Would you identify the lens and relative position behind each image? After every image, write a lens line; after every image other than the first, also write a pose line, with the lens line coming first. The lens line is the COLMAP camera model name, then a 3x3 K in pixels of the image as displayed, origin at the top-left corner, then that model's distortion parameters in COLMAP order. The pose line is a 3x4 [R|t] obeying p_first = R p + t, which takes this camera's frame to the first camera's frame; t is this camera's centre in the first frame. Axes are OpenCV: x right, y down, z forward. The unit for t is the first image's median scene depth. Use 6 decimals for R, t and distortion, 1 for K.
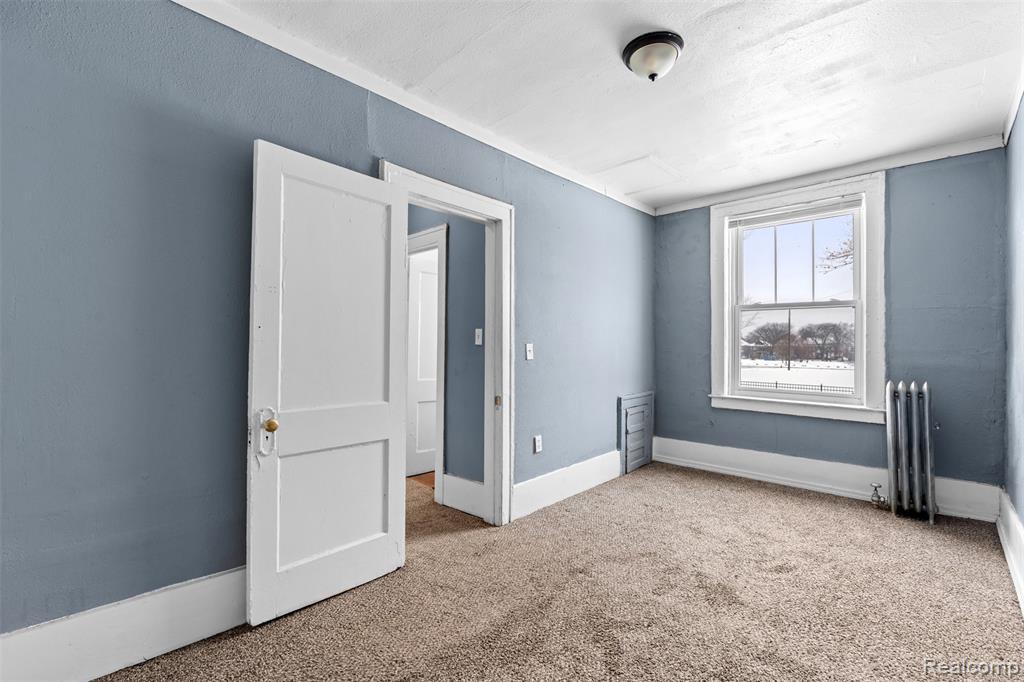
lens RADIAL K [[452.4, 0, 534.6], [0, 452.4, 340.4], [0, 0, 1]] dist [-0.004430, 0.001570]
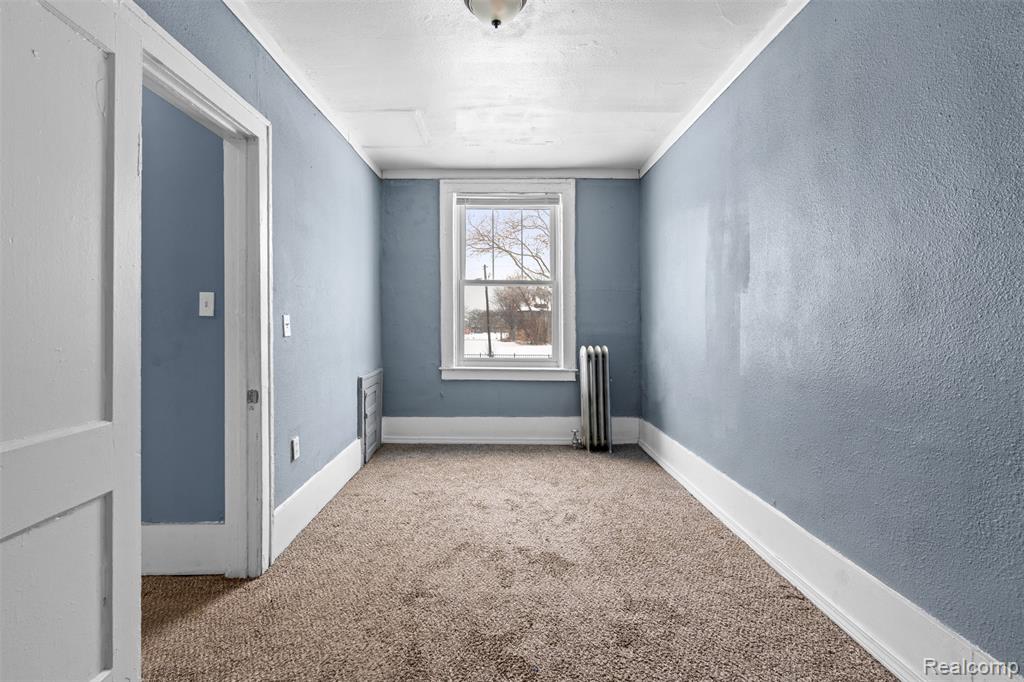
lens RADIAL K [[452.4, 0, 491.8], [0, 452.4, 316.1], [0, 0, 1]] dist [-0.004430, 0.001570]
pose [[0.753753, 0.004373, 0.657144, -0.246820], [-0.006282, 0.999980, 0.000552, 0.006733], [-0.657128, -0.004544, 0.753765, 0.225256]]
